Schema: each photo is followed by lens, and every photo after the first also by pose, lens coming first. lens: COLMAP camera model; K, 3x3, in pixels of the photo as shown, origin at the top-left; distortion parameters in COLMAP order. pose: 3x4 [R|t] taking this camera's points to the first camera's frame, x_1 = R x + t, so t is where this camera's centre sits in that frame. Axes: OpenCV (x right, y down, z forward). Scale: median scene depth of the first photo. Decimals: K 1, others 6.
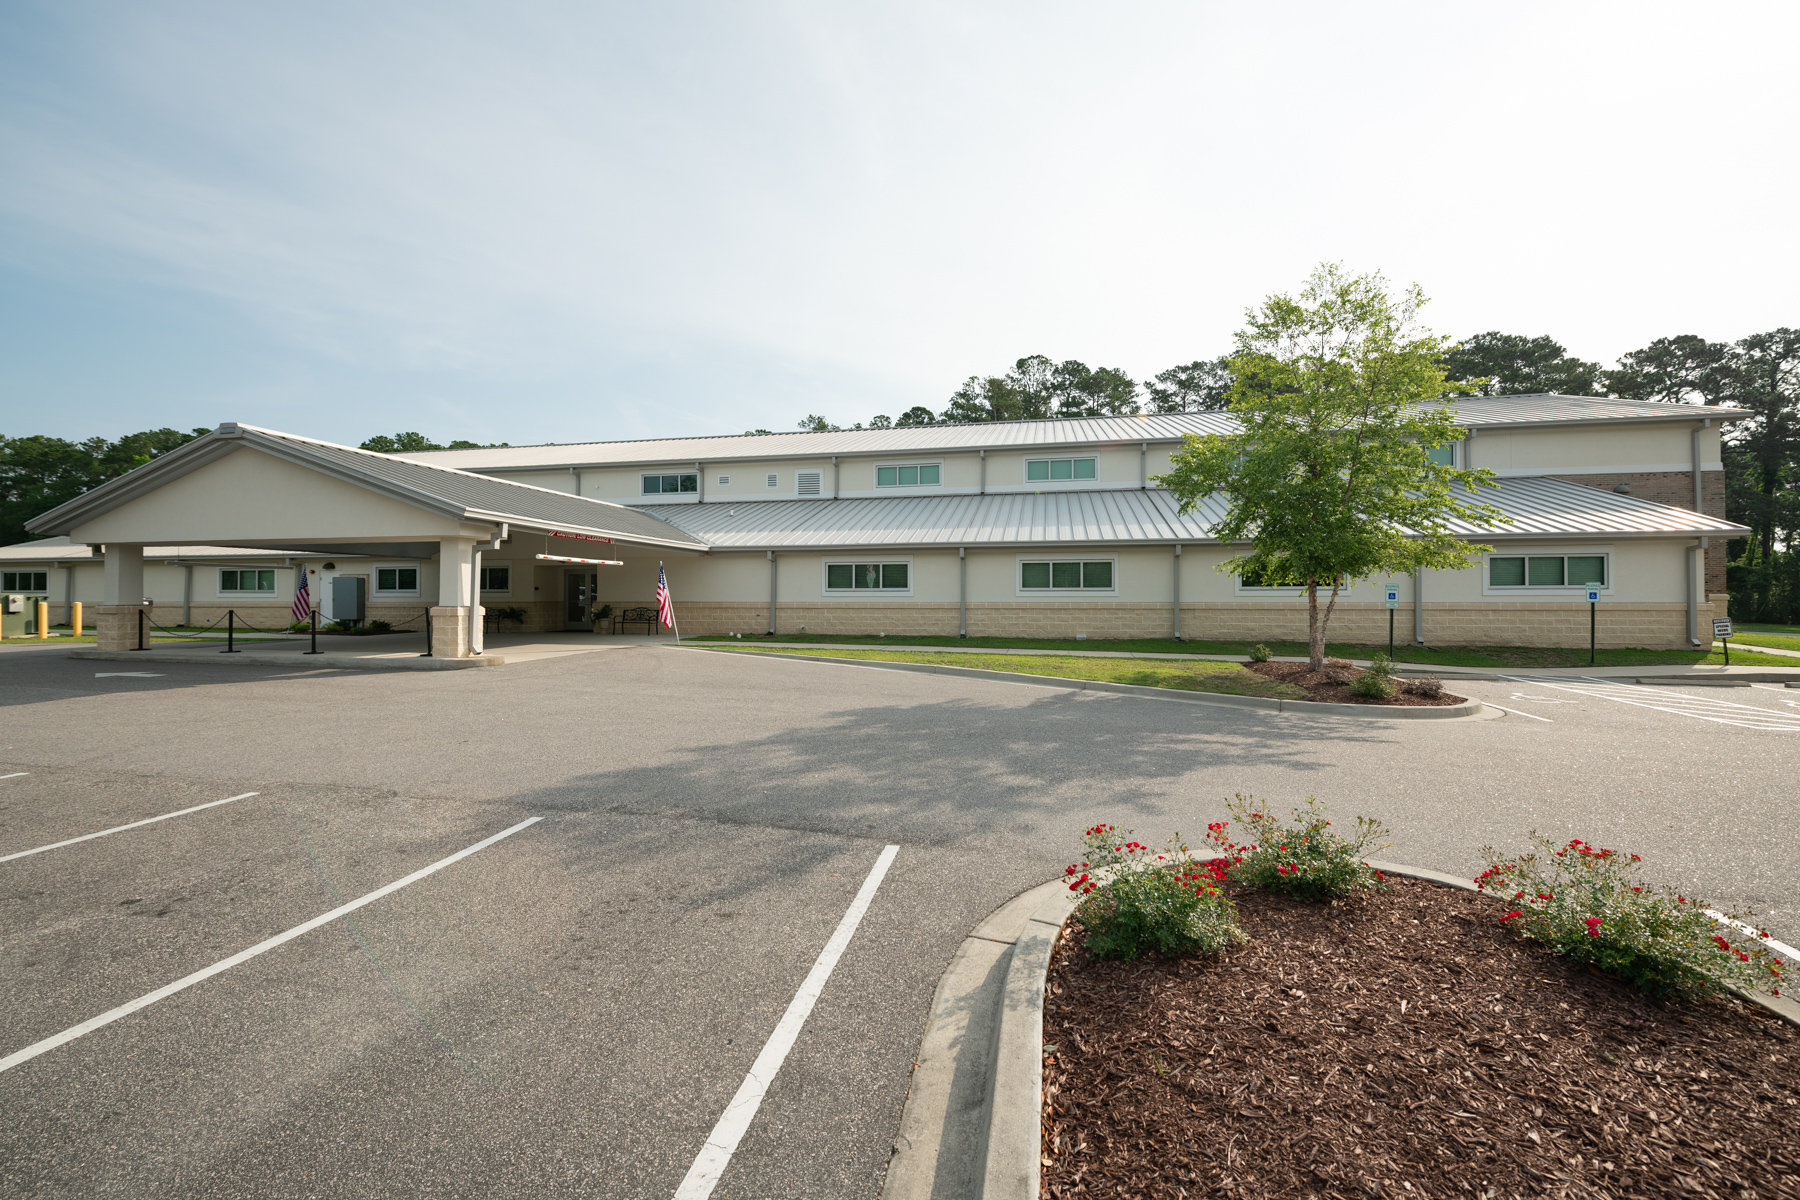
lens RADIAL K [[706.3, 0, 900.0], [0, 706.3, 600.0], [0, 0, 1]] dist [0.000492, 0.000047]
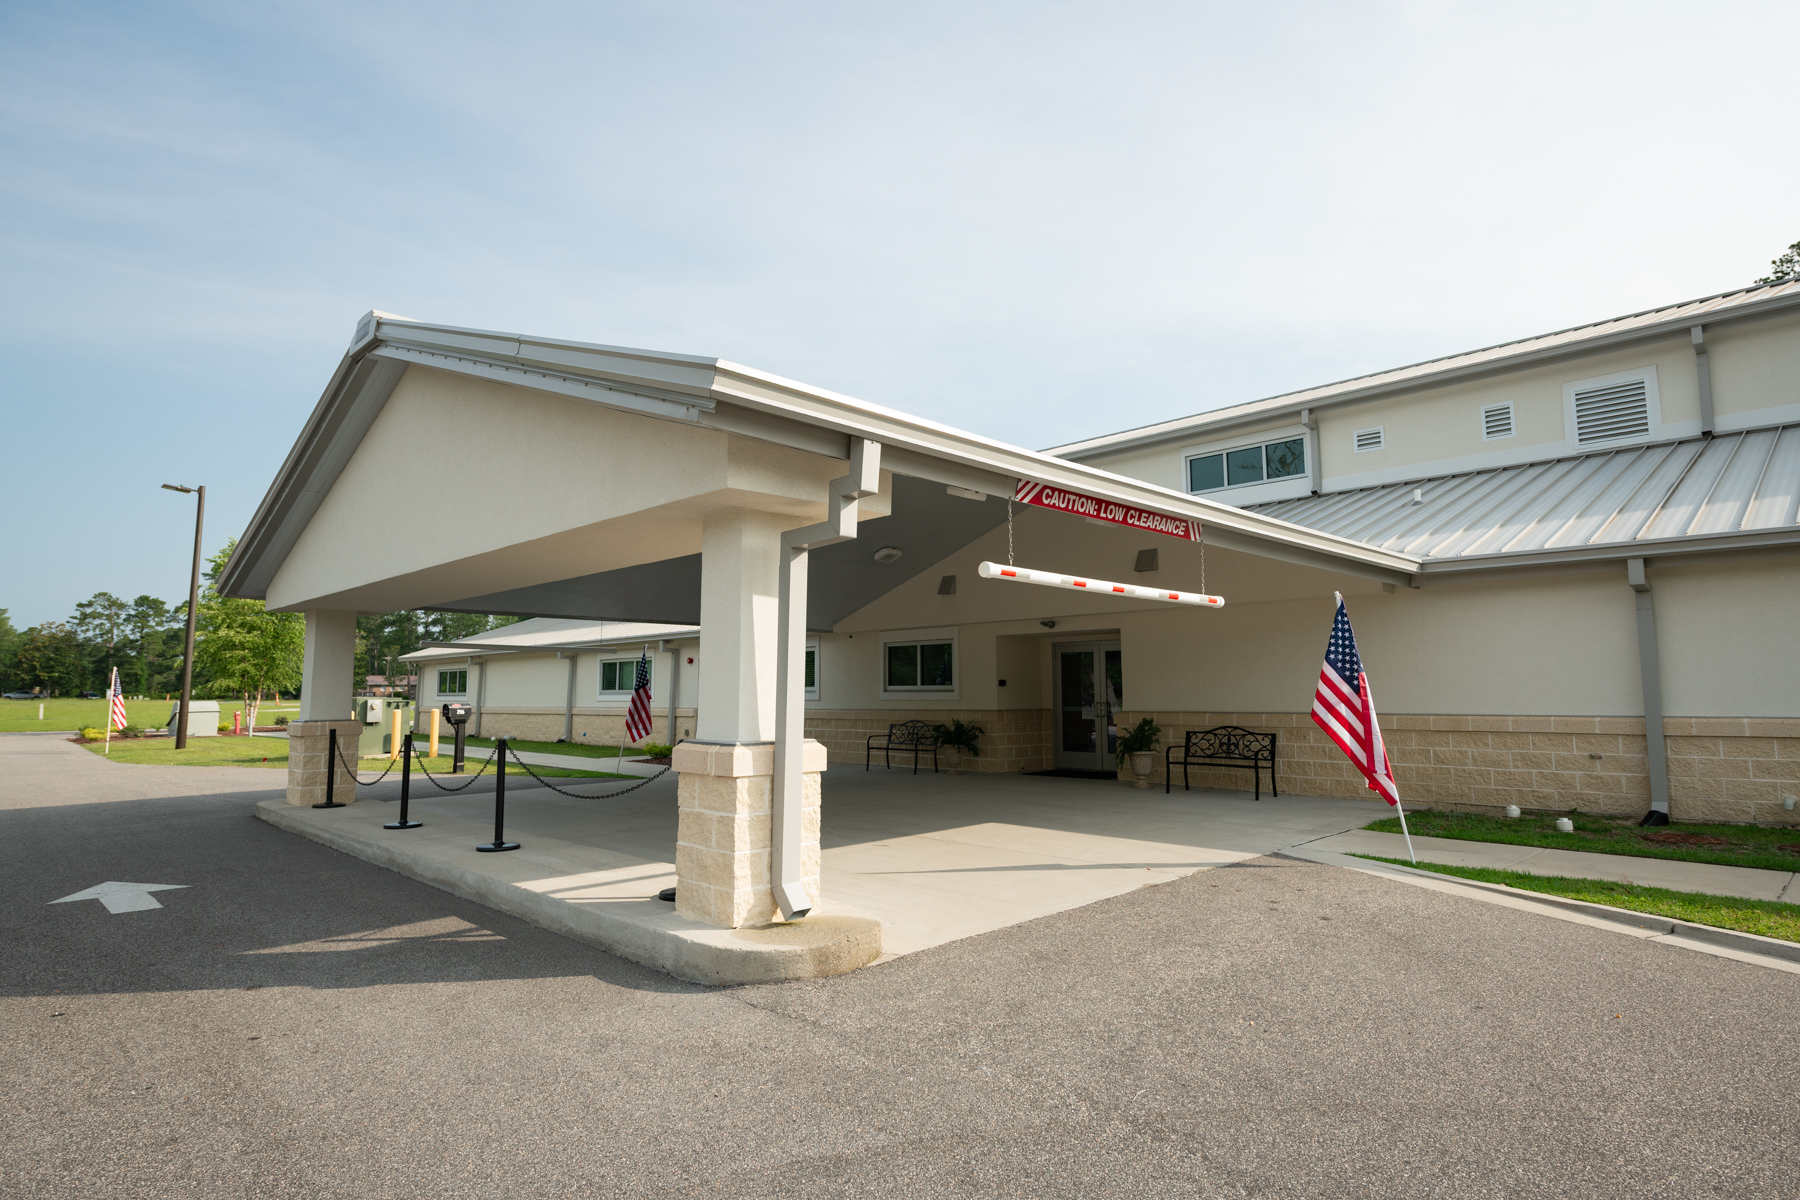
lens RADIAL K [[971.0, 0, 895.1], [0, 971.0, 586.9], [0, 0, 1]] dist [0.007177, -0.000278]
pose [[0.827802, -0.066493, -0.557066, -0.213147], [0.002462, 0.993372, -0.114914, -0.005573], [0.561015, 0.093754, 0.822479, 0.432242]]
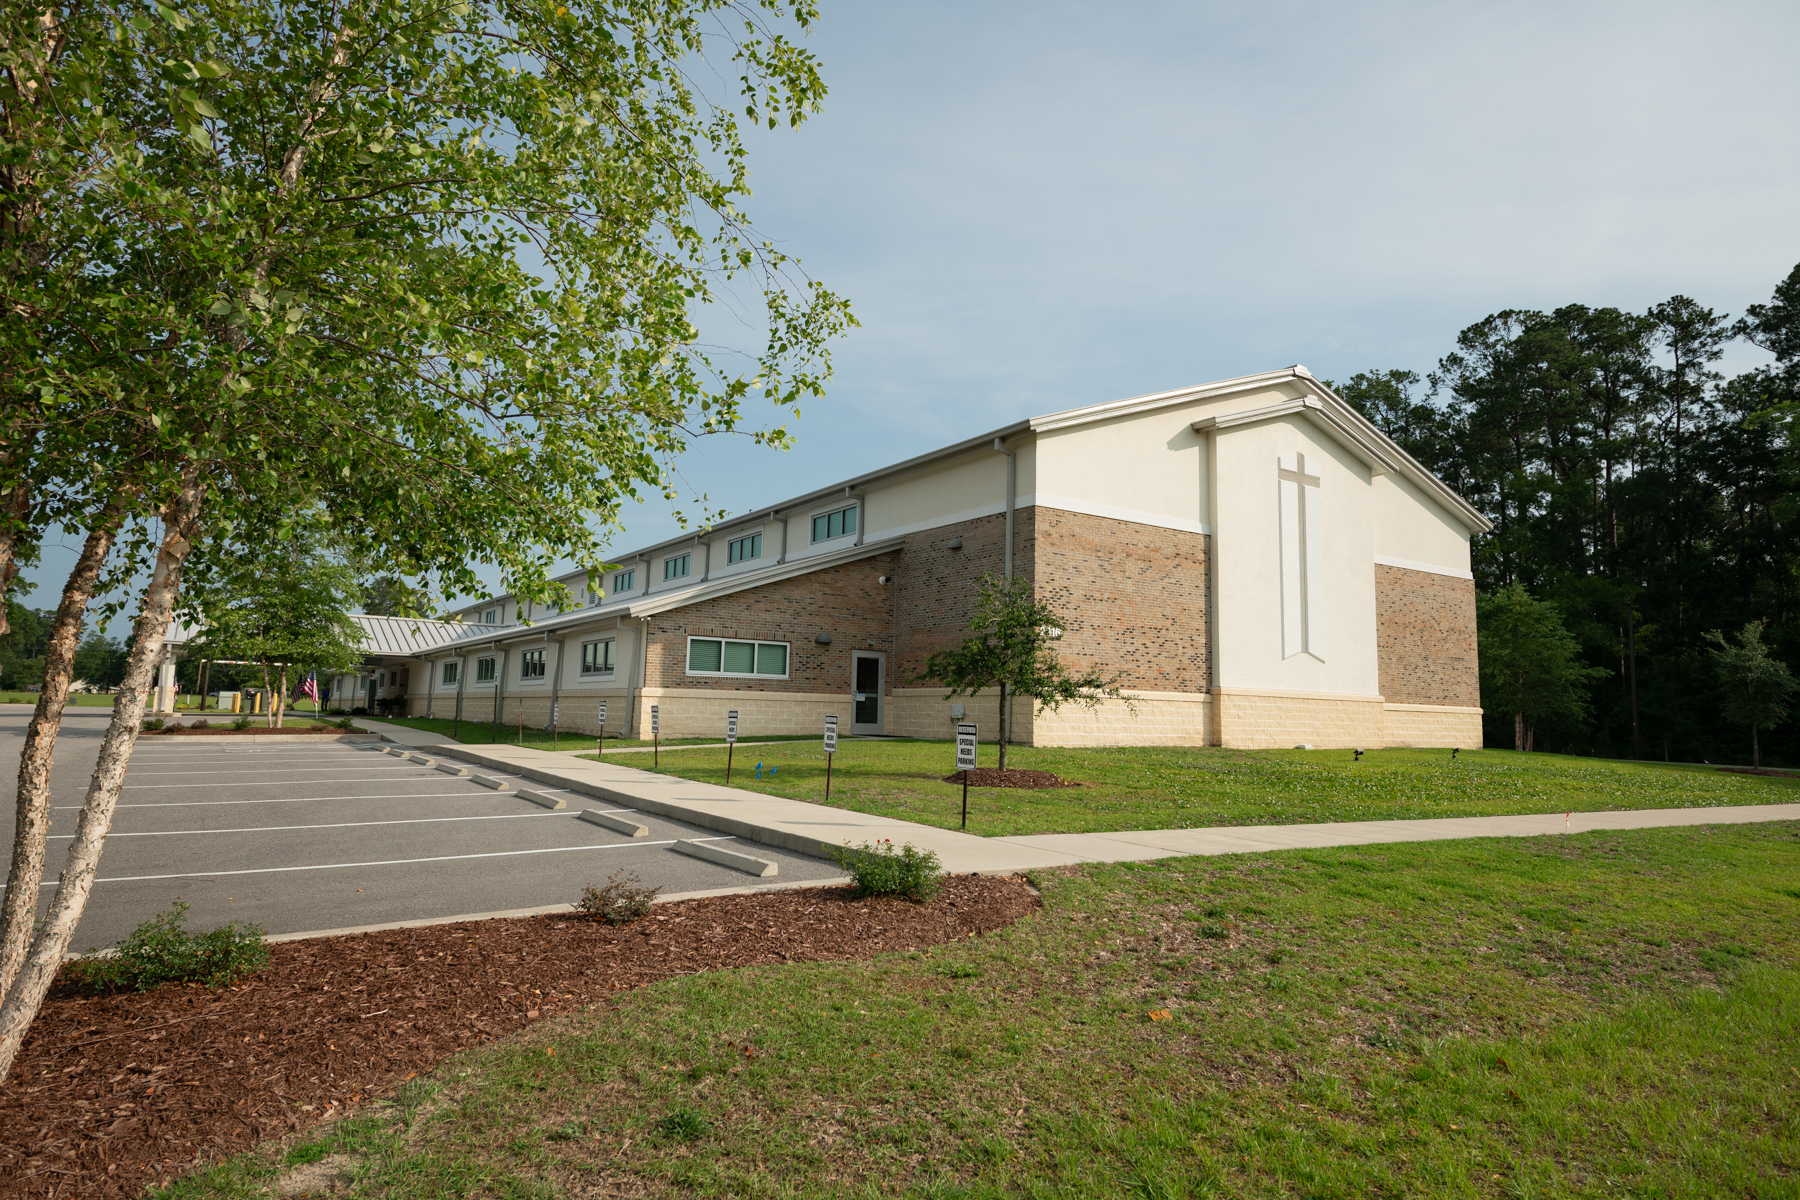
lens RADIAL K [[1045.4, 0, 897.5], [0, 1045.4, 600.4], [0, 0, 1]] dist [0.014512, -0.002115]
pose [[0.710220, -0.057849, -0.701599, 1.810542], [-0.029276, 0.993329, -0.111538, 0.025872], [0.703371, 0.099756, 0.703788, 0.205793]]
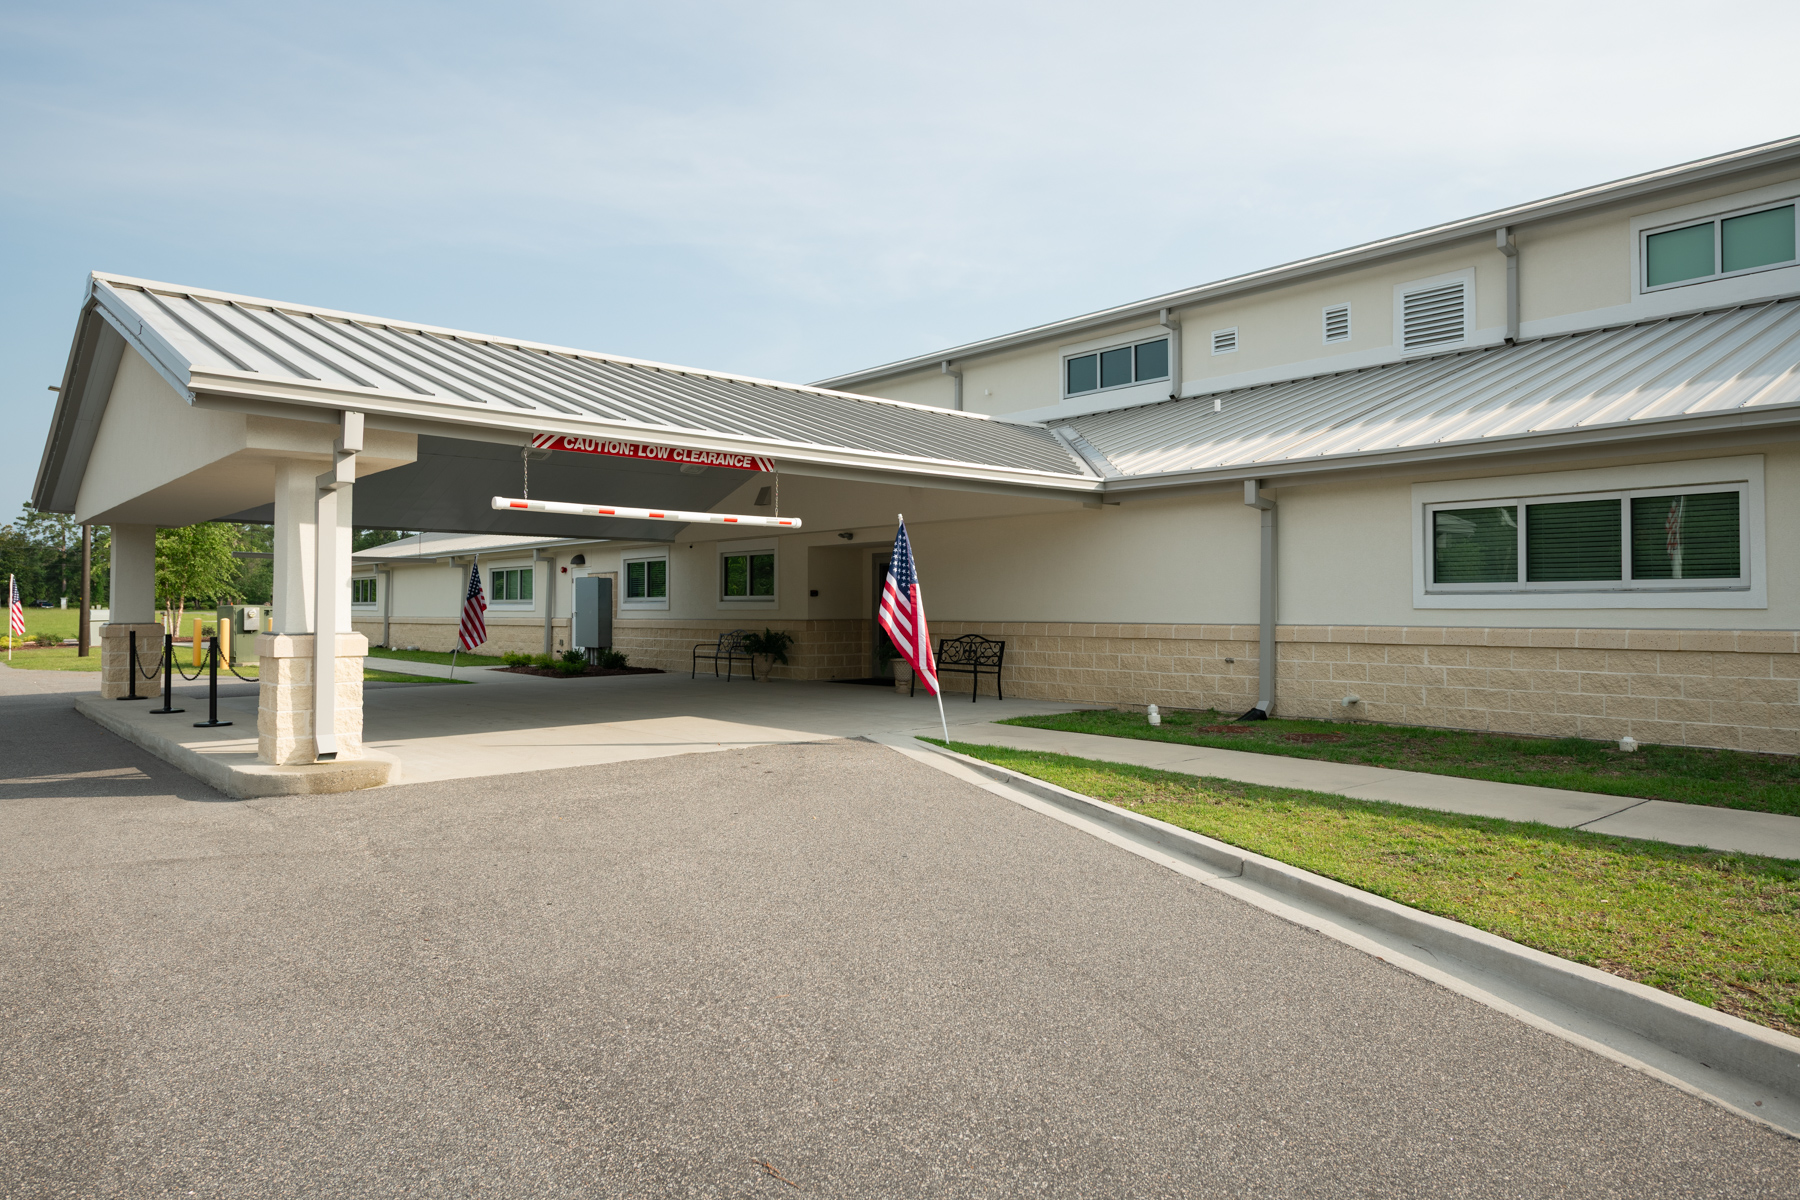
lens RADIAL K [[1145.5, 0, 894.5], [0, 1145.5, 585.9], [0, 0, 1]] dist [0.011309, -0.001248]
pose [[0.794359, -0.012947, -0.607311, 0.020750], [-0.002380, 0.999699, -0.024426, -0.001946], [0.607444, 0.020848, 0.794089, 0.428819]]
